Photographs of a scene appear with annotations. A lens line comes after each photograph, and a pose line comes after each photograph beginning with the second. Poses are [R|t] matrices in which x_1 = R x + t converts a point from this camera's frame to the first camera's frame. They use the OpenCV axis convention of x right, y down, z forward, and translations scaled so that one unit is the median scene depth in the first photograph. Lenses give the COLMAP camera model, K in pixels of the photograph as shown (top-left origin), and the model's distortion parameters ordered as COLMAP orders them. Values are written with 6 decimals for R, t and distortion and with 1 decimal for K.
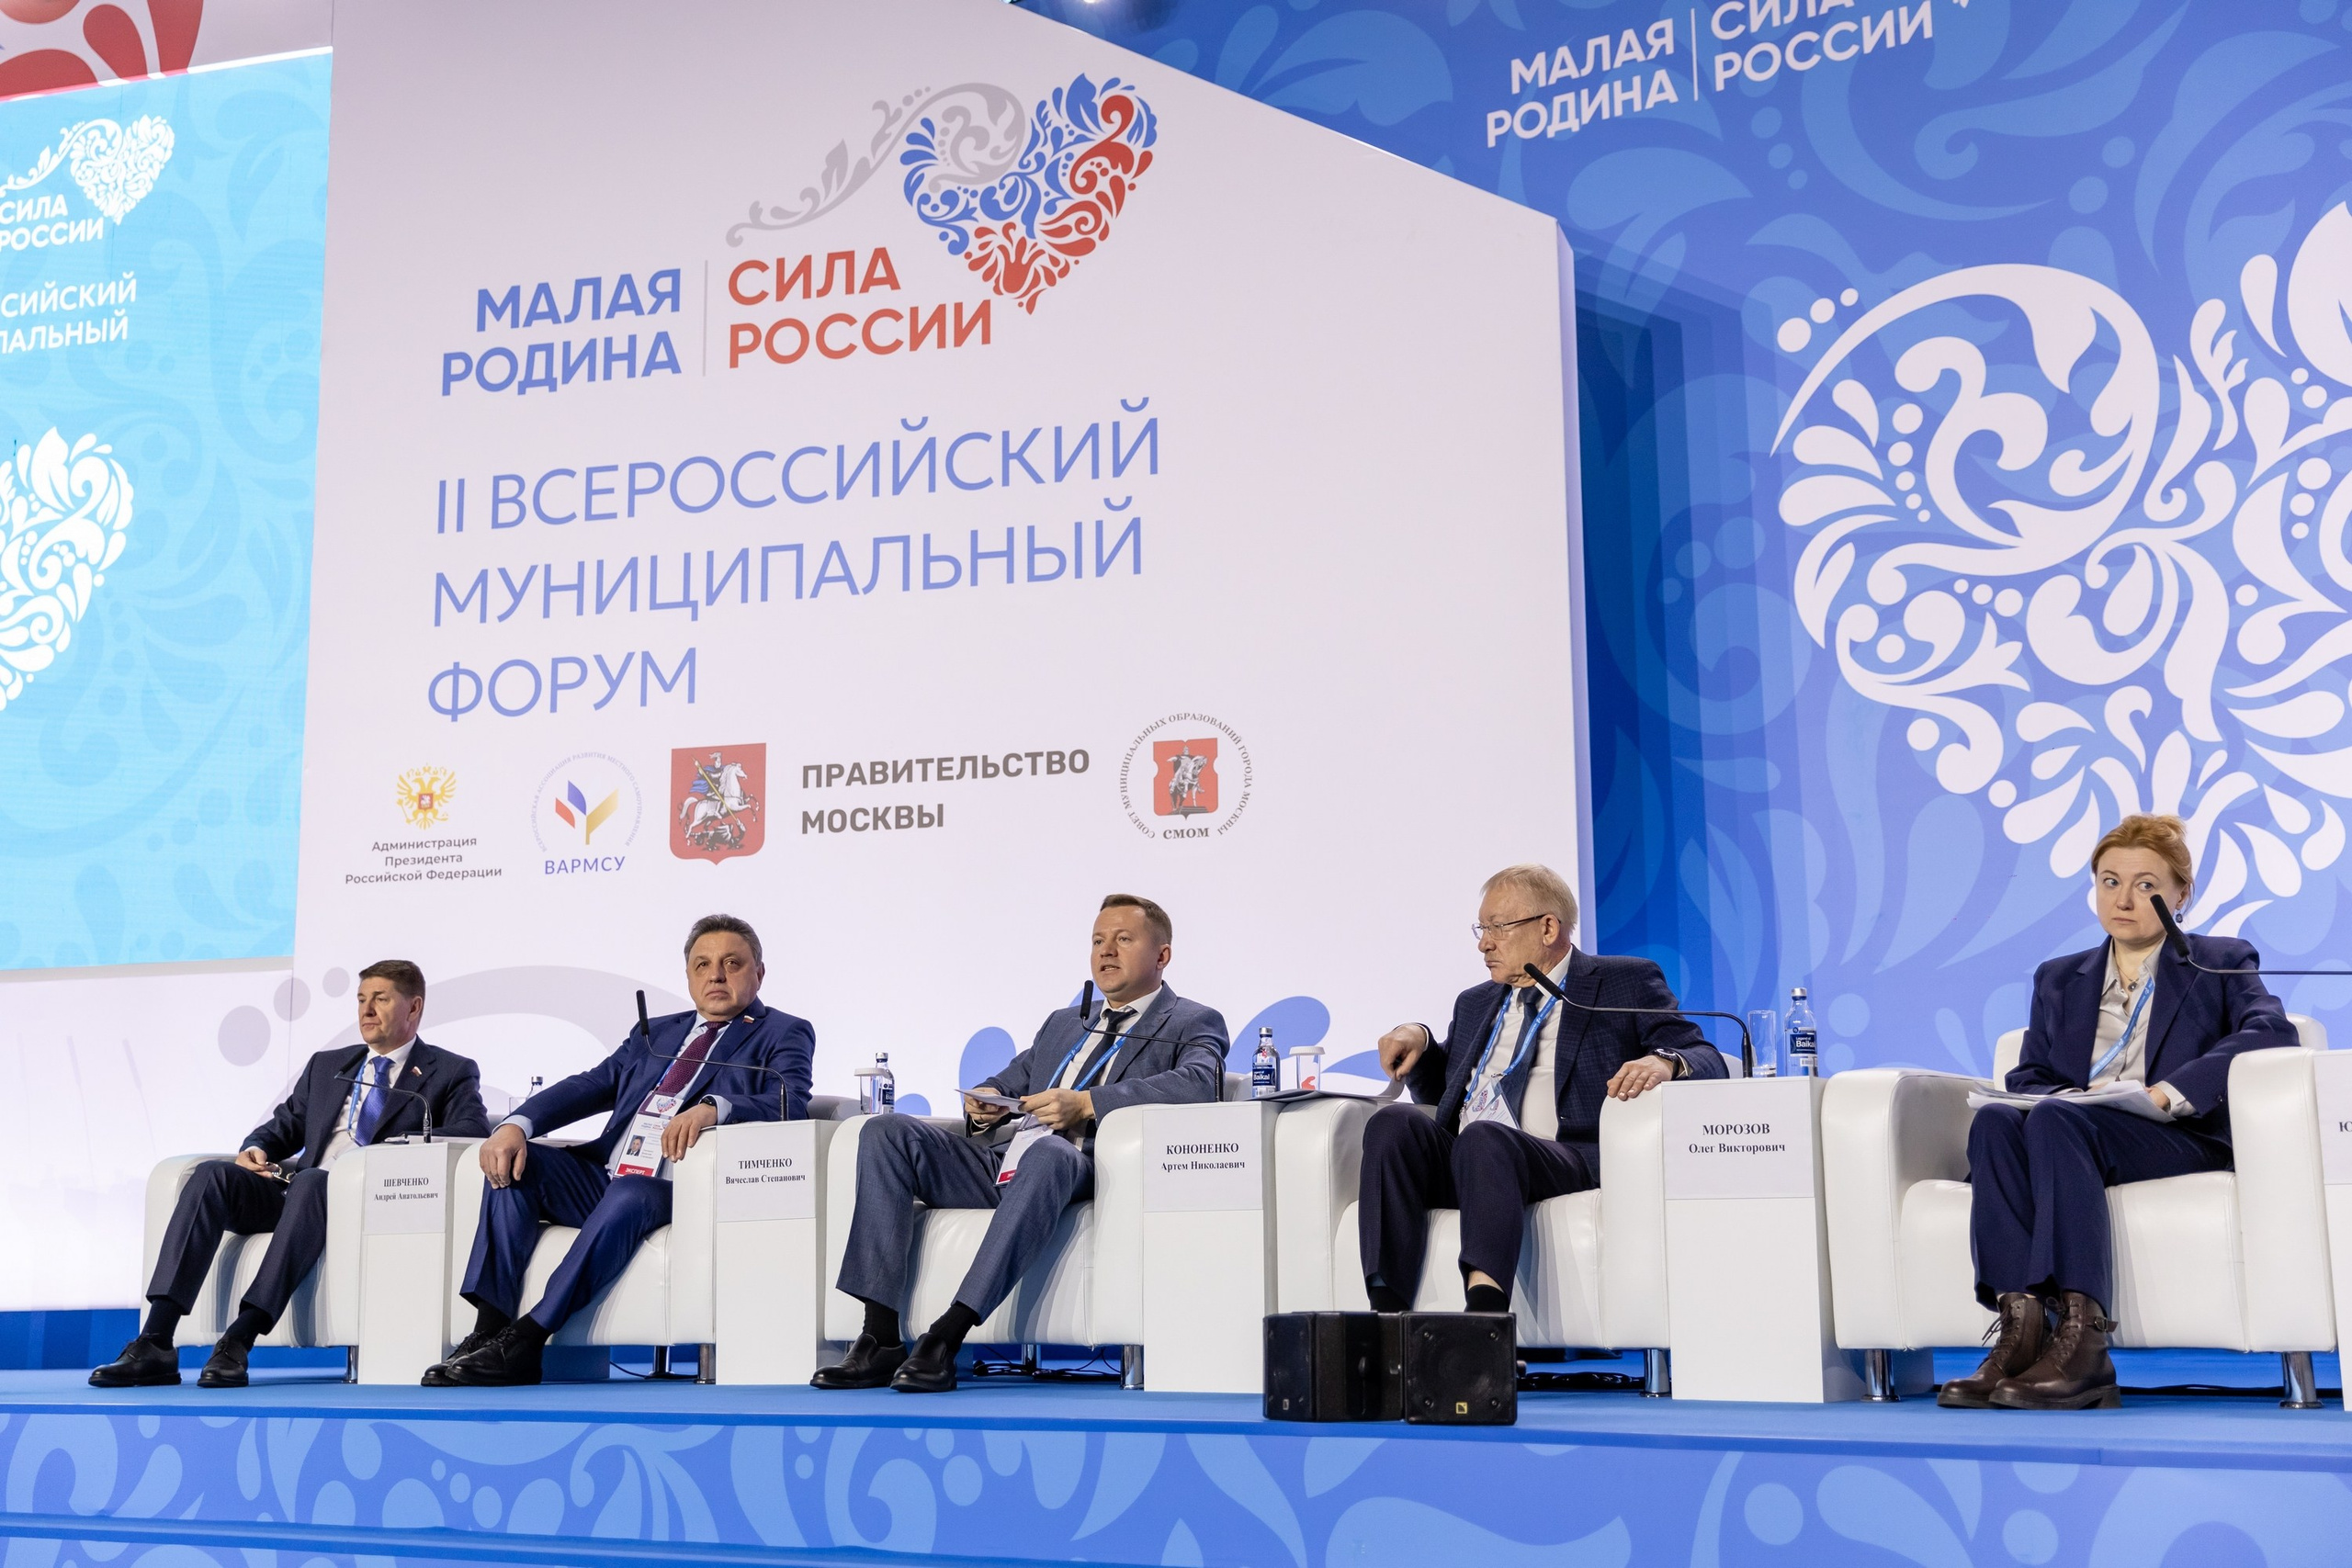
lens RADIAL K [[2914.1, 0, 1163.6], [0, 2914.1, 766.5], [0, 0, 1]] dist [0.009201, 0.000000]
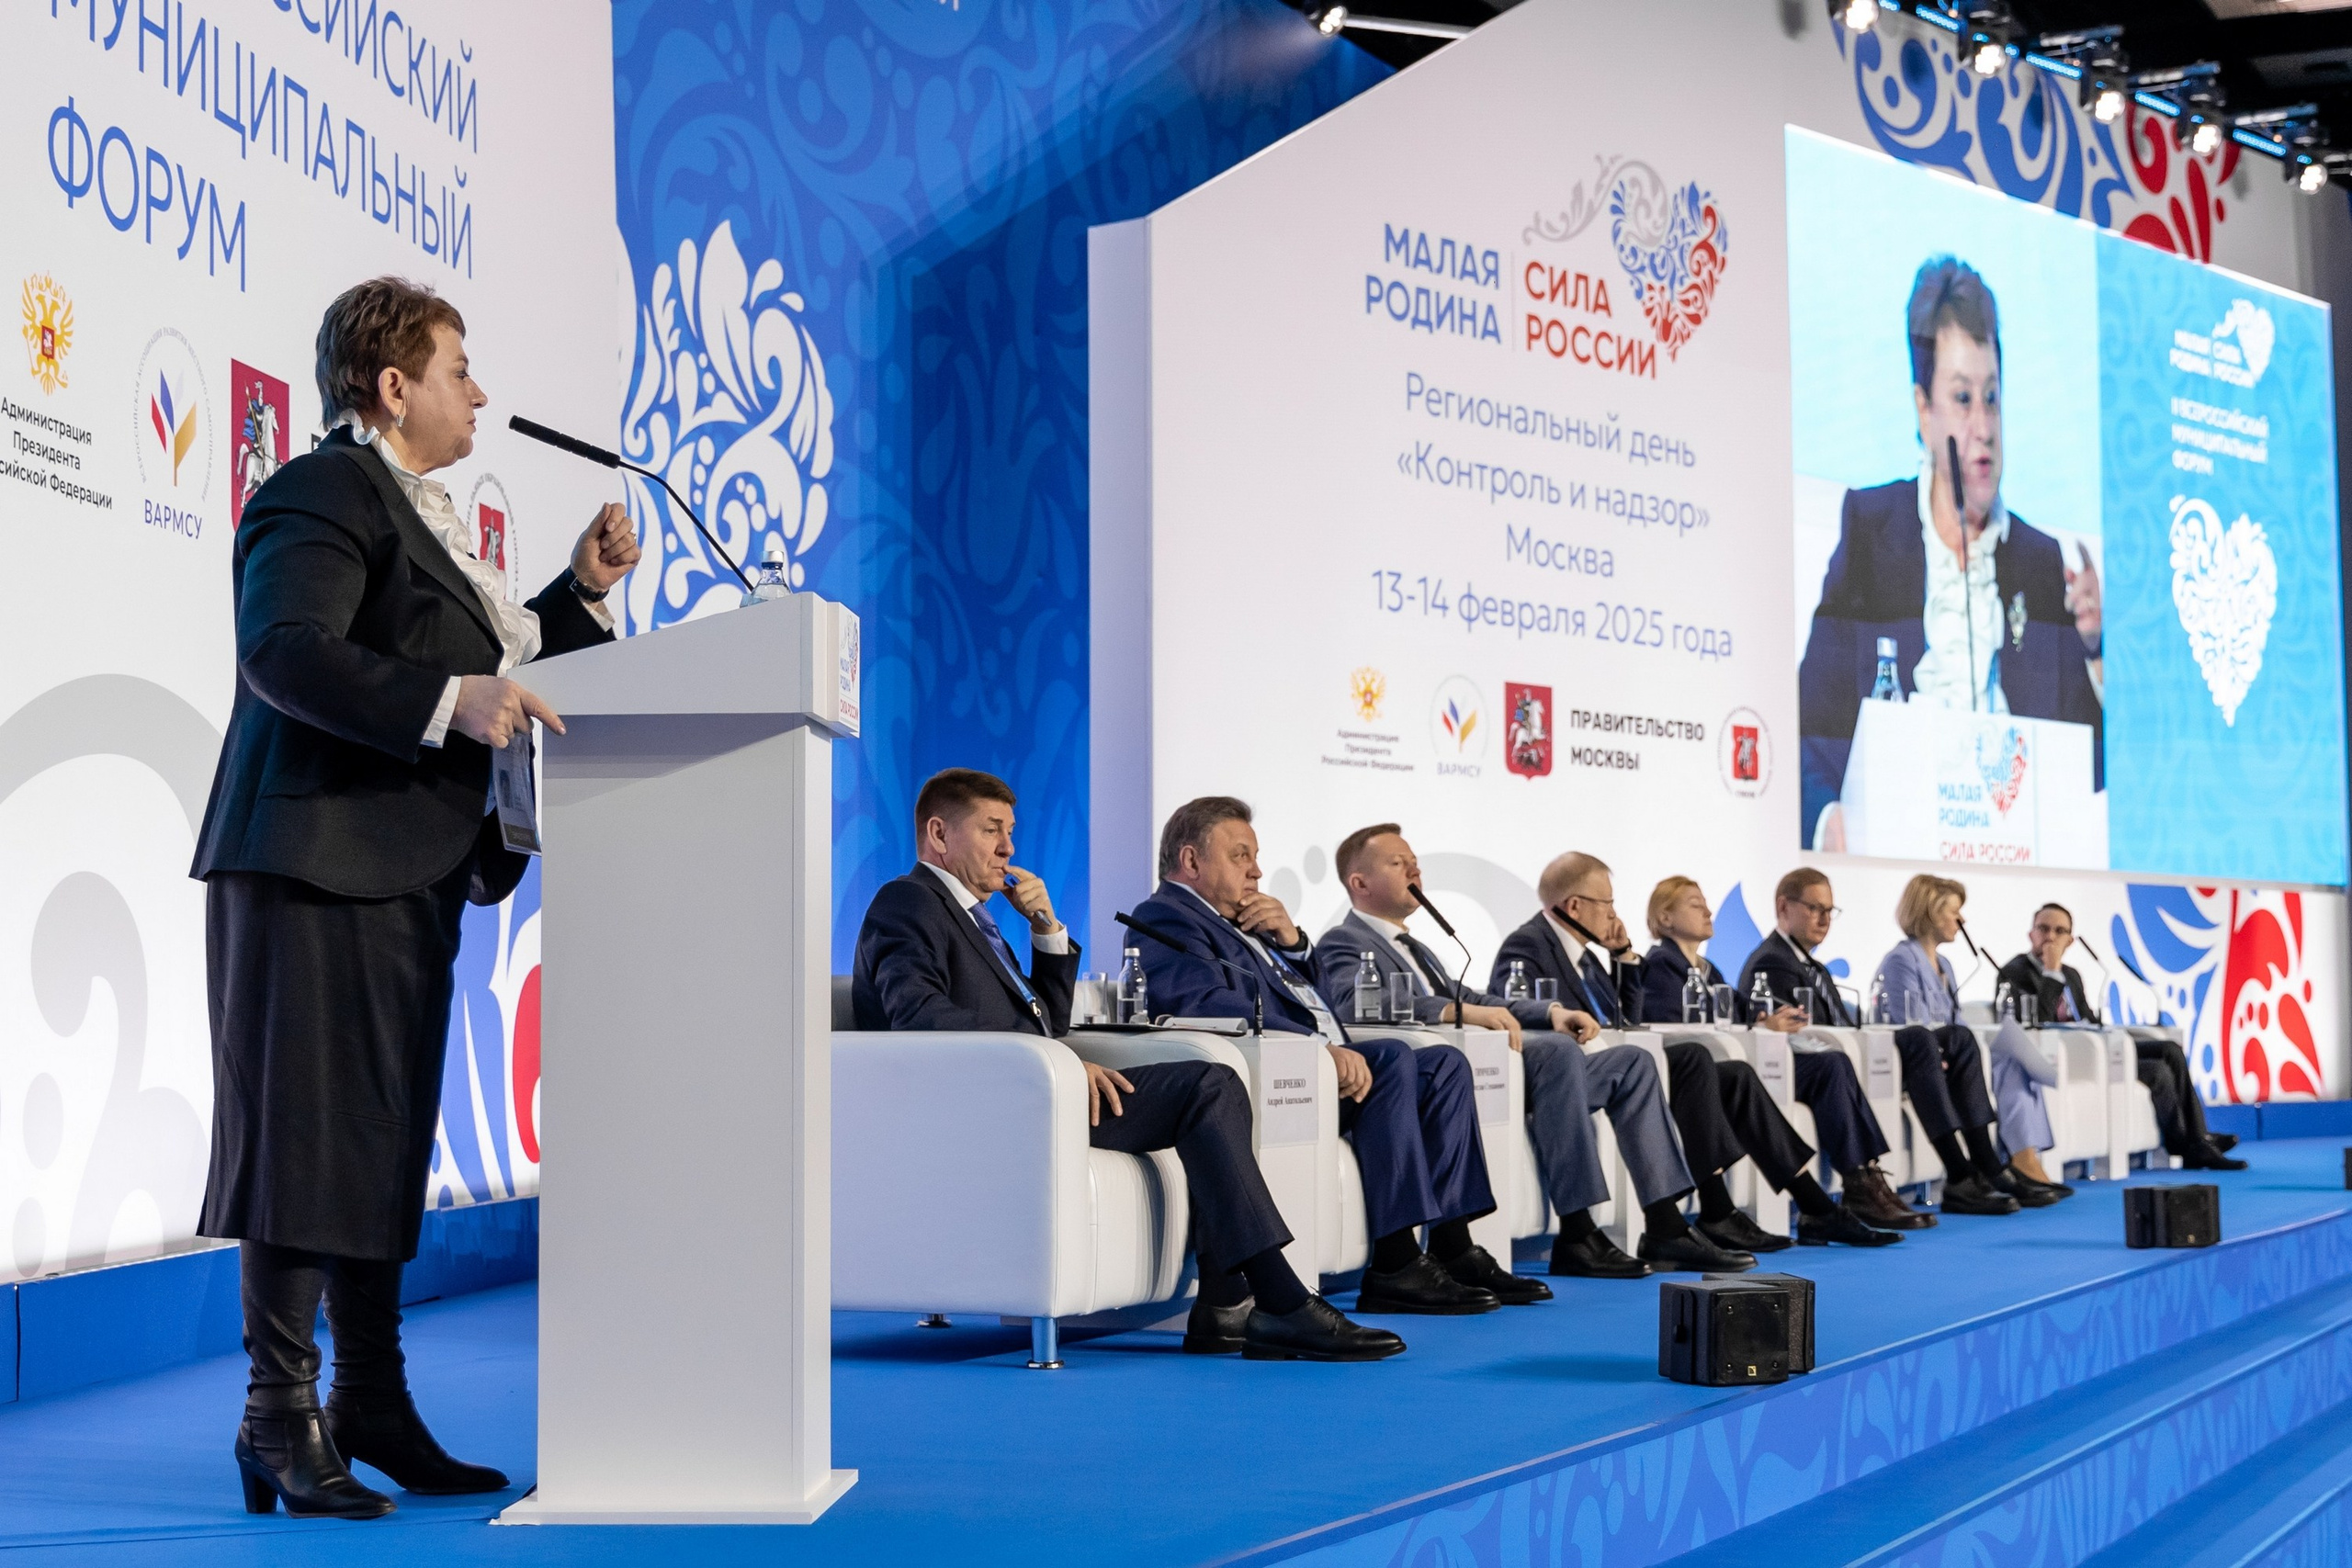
lens RADIAL K [[3809.7, 0, 1130.8], [0, 3809.7, 804.7], [0, 0, 1]] dist [0.009433, 0.000000]
pose [[-0.129496, 0.066467, 0.989350, -1.023781], [-0.172693, 0.980991, -0.088509, 0.130375], [-0.976426, -0.182316, -0.115556, 0.916994]]
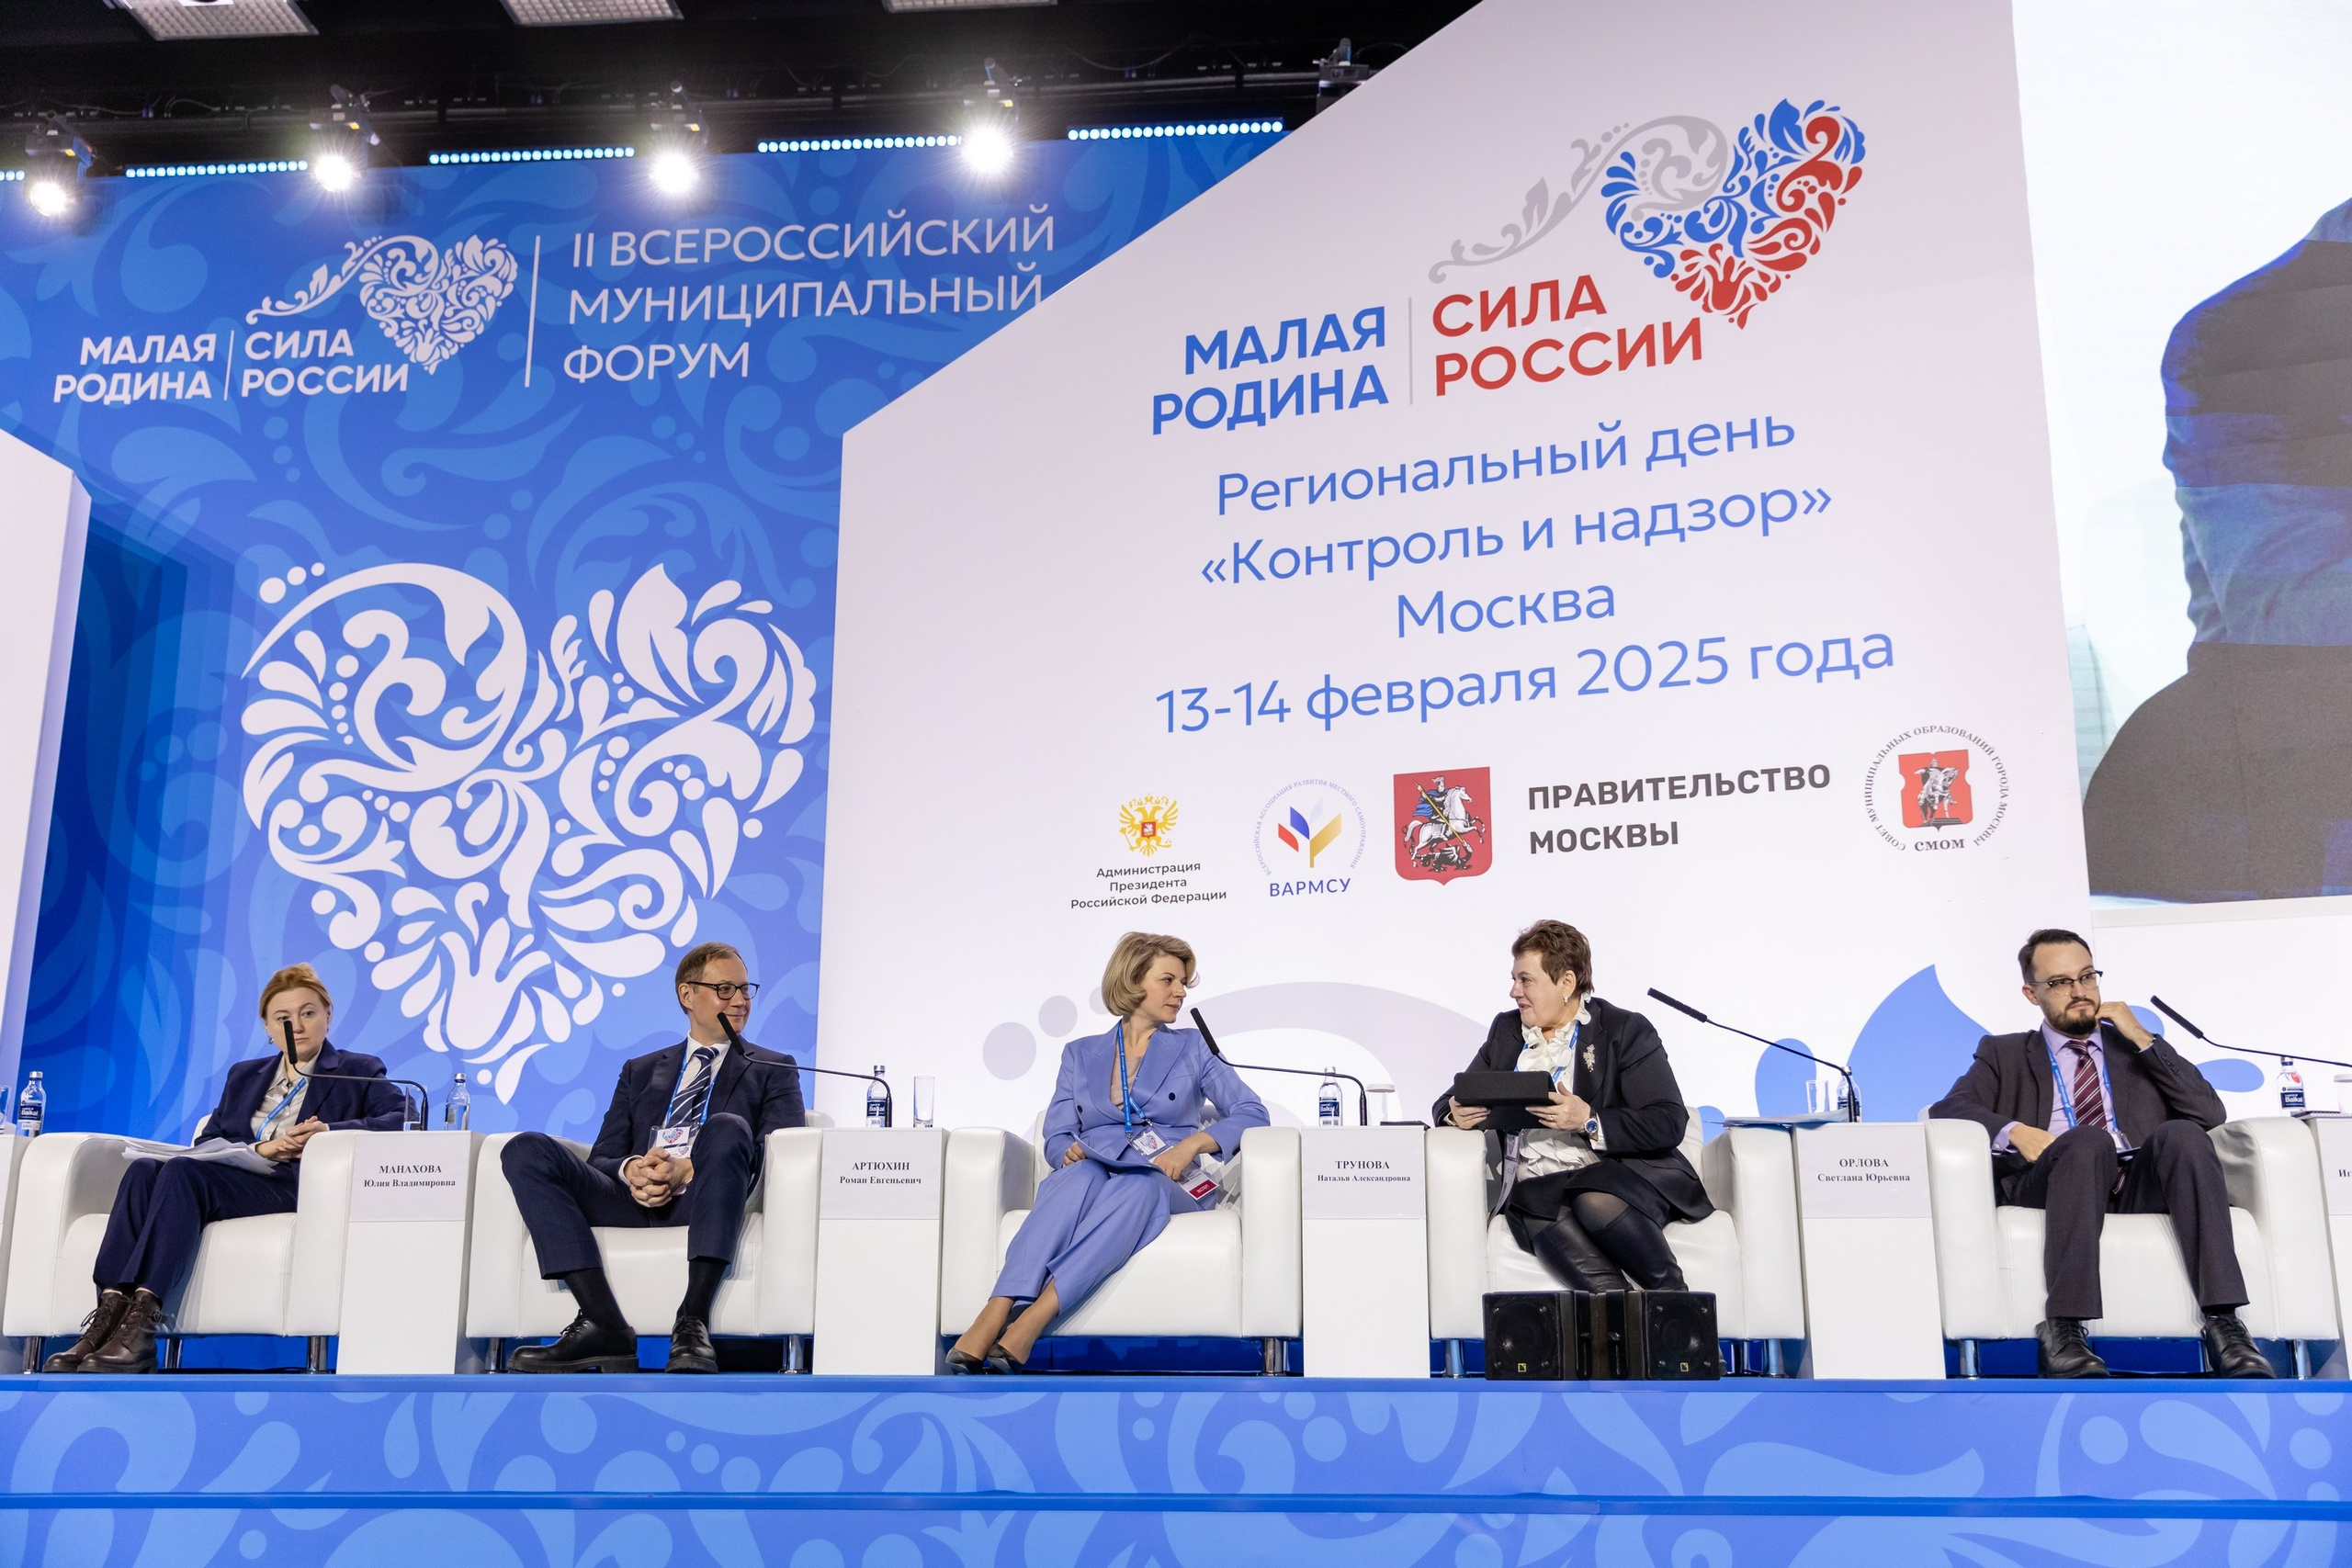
lens RADIAL K [[2381.1, 0, 1160.2], [0, 2381.1, 772.2], [0, 0, 1]] dist [0.030789, 0.000000]
pose [[0.880890, 0.126295, 0.456161, 0.090304], [-0.095043, 0.991312, -0.090922, -0.006788], [-0.463681, 0.036737, 0.885240, -0.145100]]
